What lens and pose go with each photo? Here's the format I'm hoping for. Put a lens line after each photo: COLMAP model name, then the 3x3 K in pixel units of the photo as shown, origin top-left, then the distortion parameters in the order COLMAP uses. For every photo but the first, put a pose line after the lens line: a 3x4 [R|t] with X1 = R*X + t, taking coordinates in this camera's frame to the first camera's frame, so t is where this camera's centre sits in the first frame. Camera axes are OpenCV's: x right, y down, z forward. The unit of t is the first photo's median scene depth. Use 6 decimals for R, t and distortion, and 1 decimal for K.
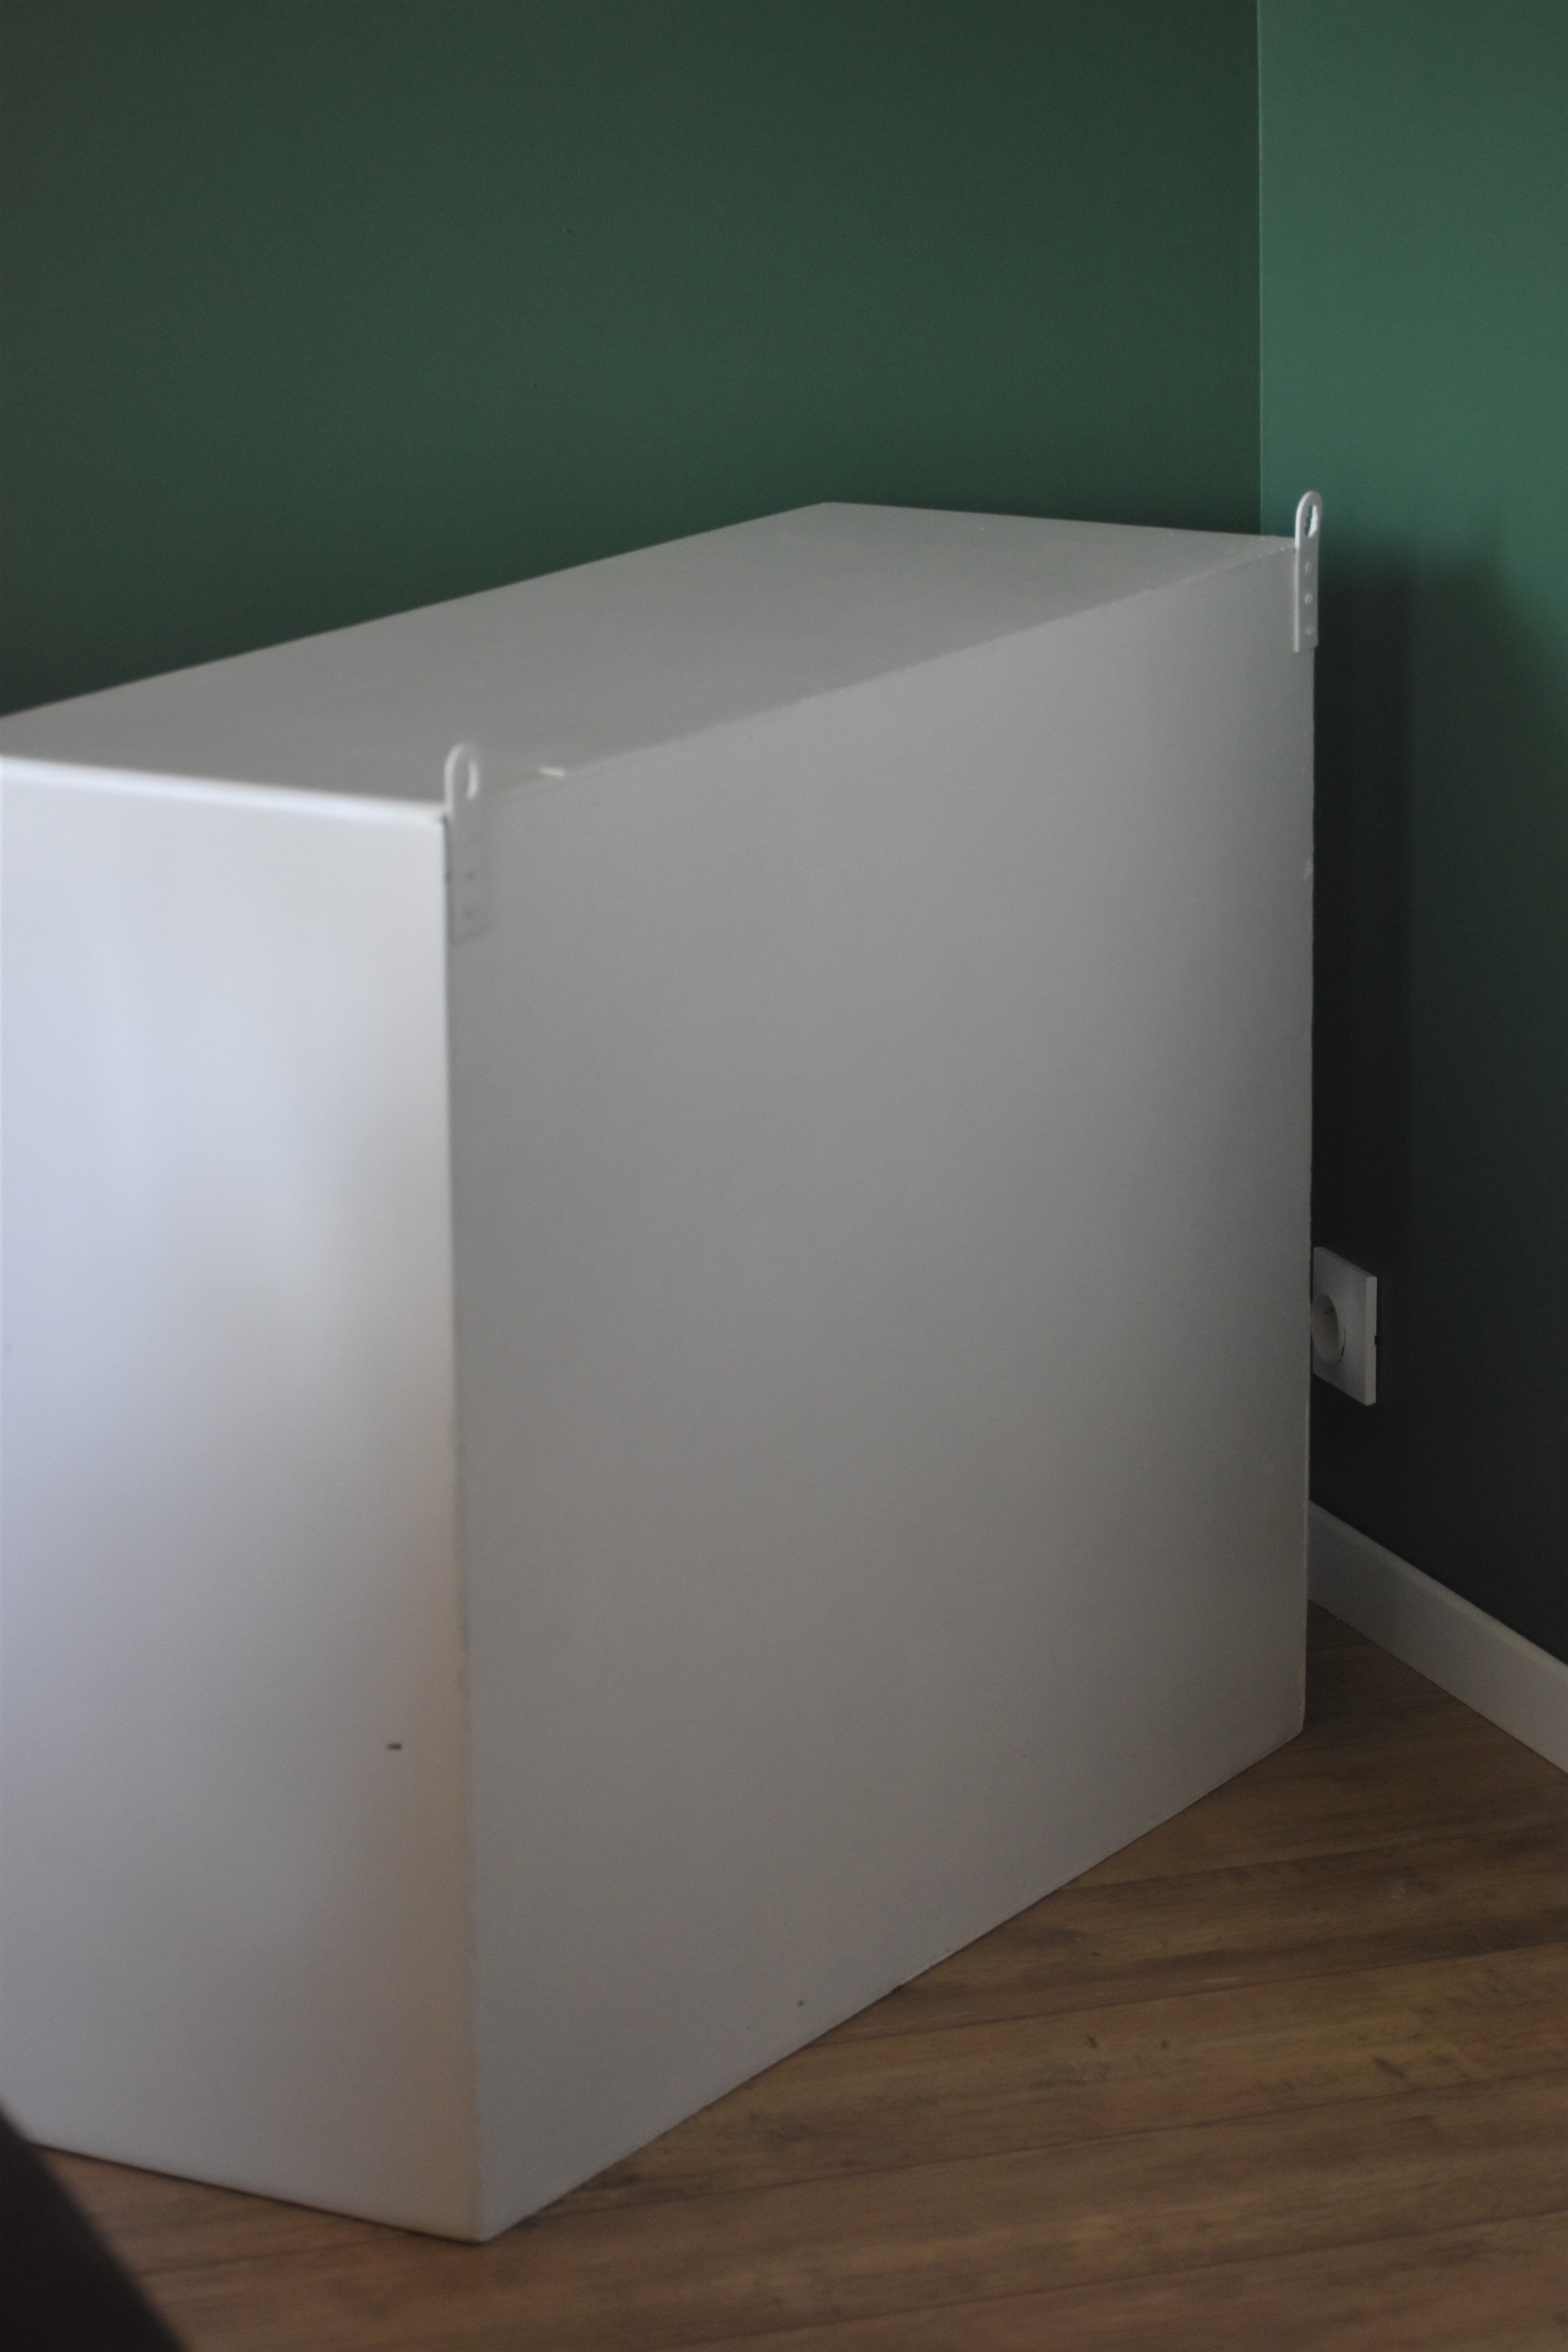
lens RADIAL K [[7263.5, 0, 784.3], [0, 7263.5, 1176.1], [0, 0, 1]] dist [-0.119268, 0.000000]
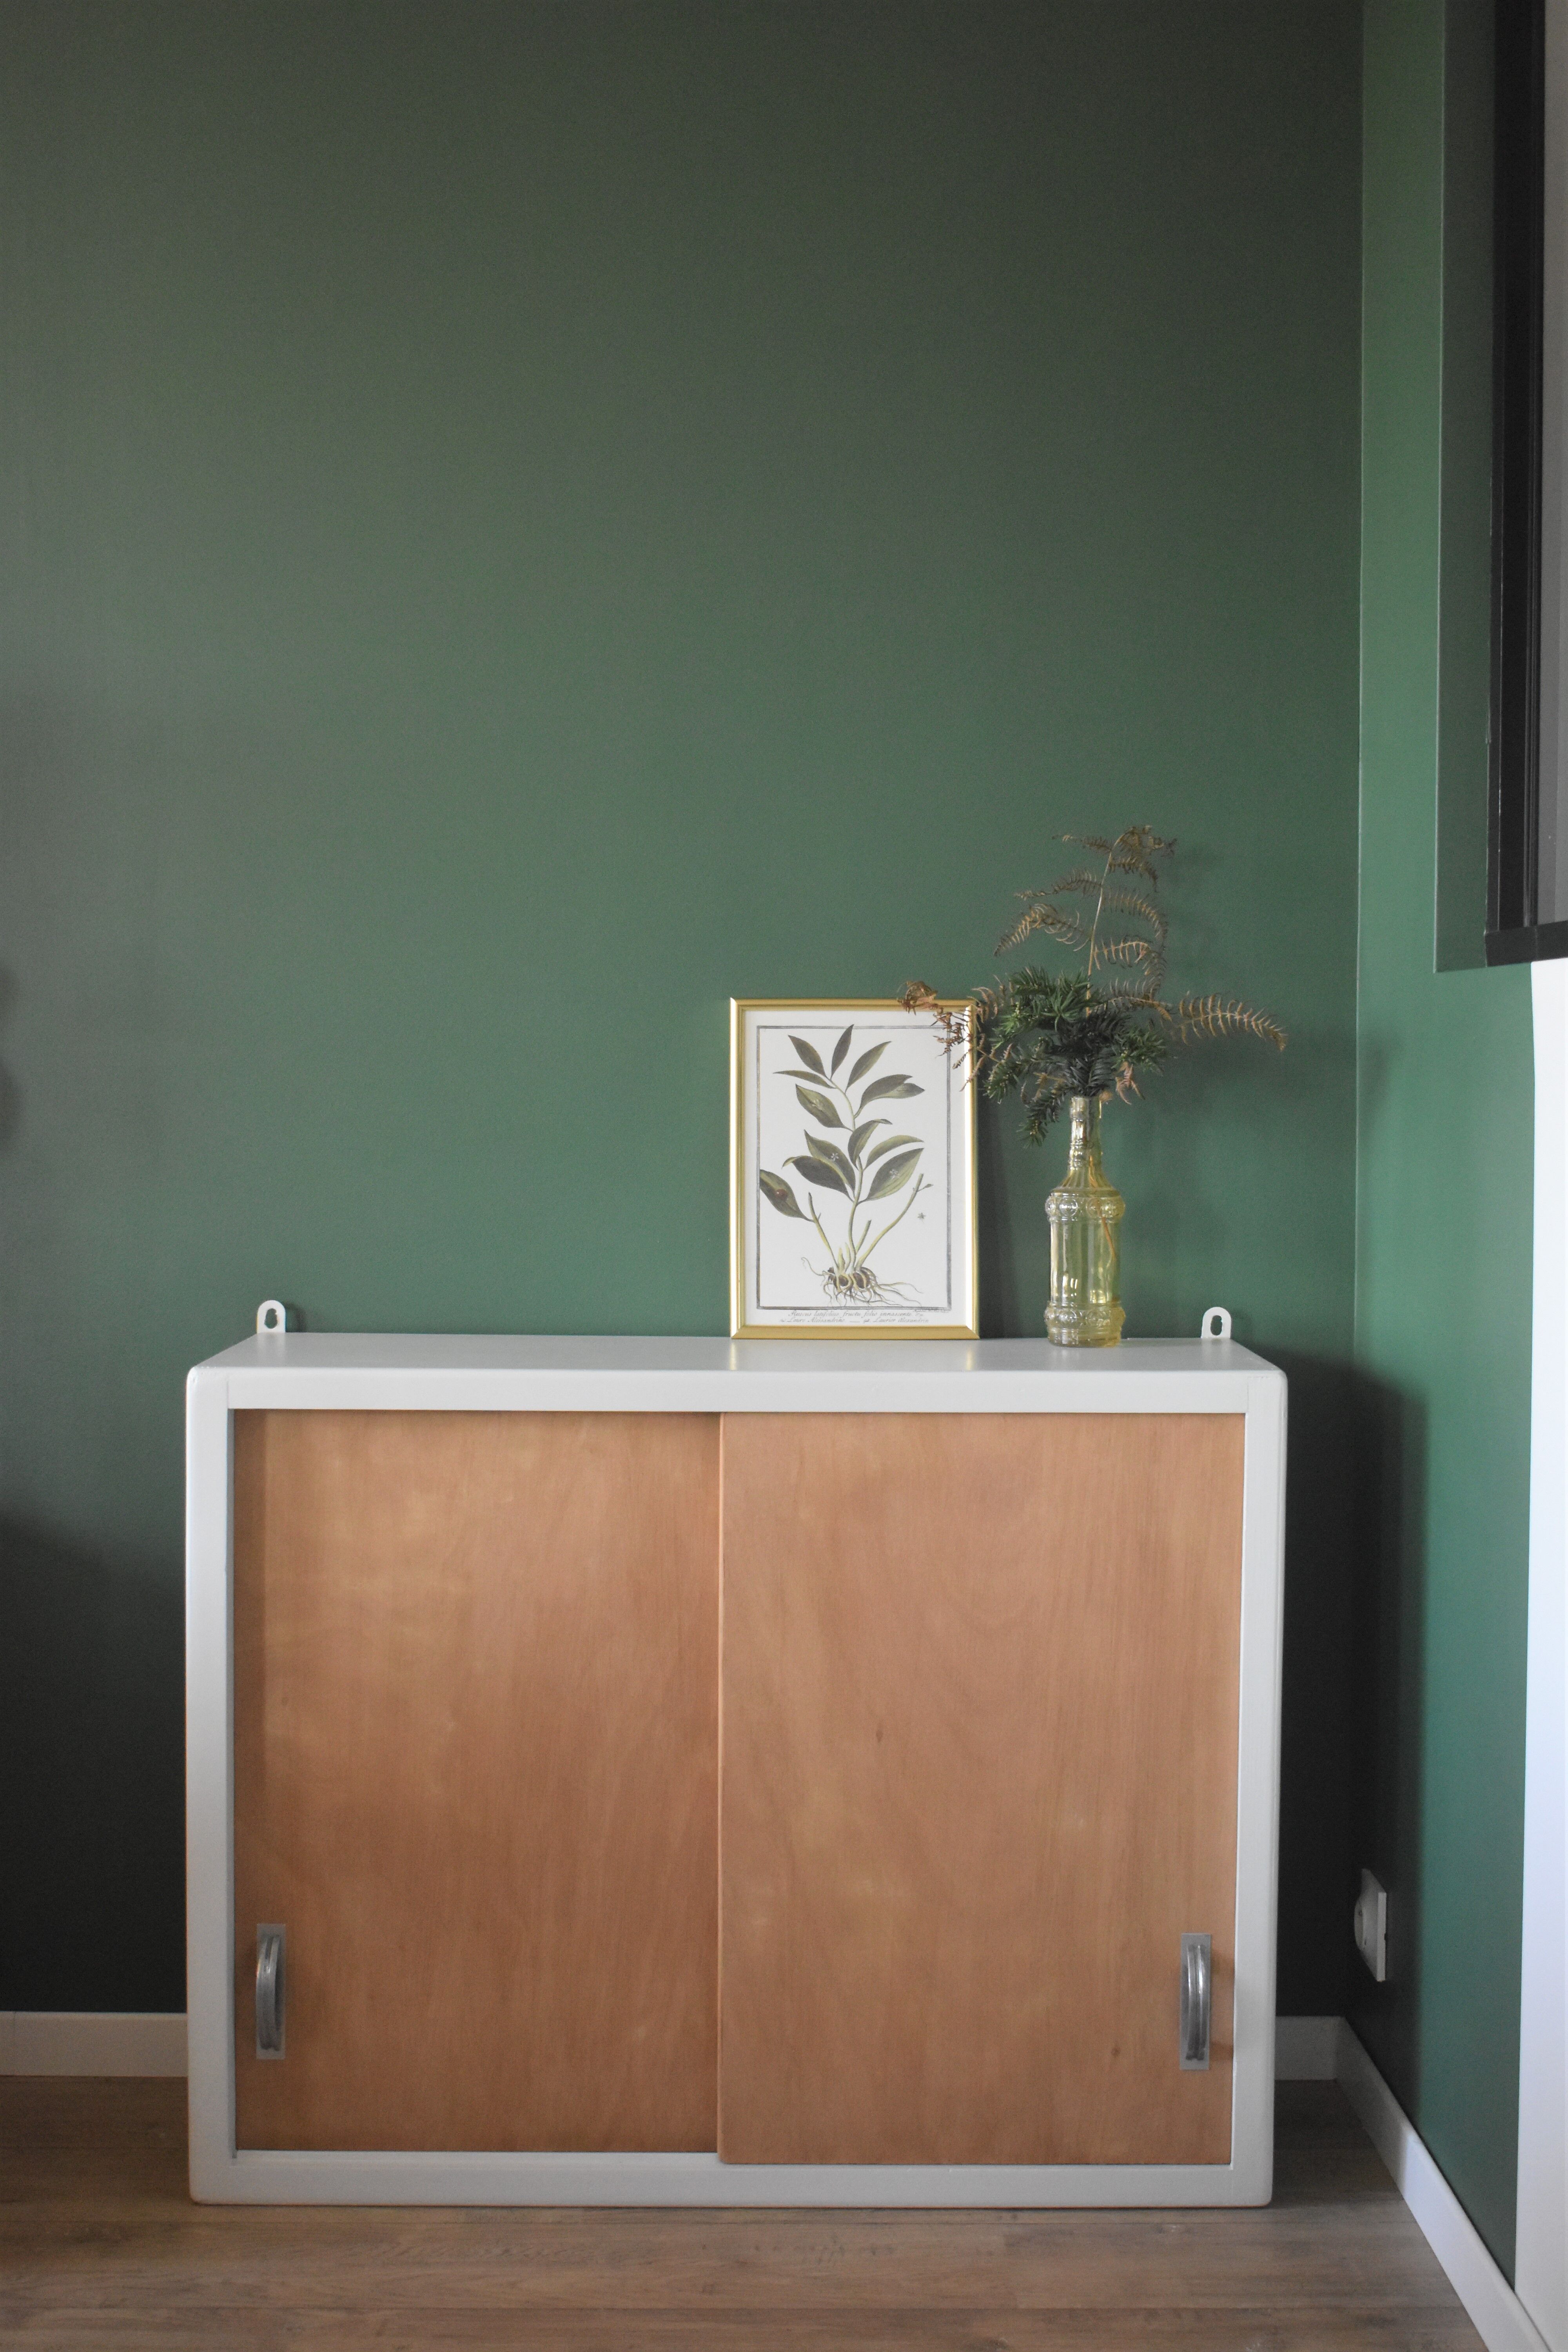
lens RADIAL K [[3046.5, 0, 784.7], [0, 3046.5, 1176.9], [0, 0, 1]] dist [-0.012003, 0.000000]
pose [[0.940120, 0.024018, -0.339998, 0.198861], [-0.091571, 0.978638, -0.184069, -0.003980], [0.328314, 0.204181, 0.922236, 0.410220]]
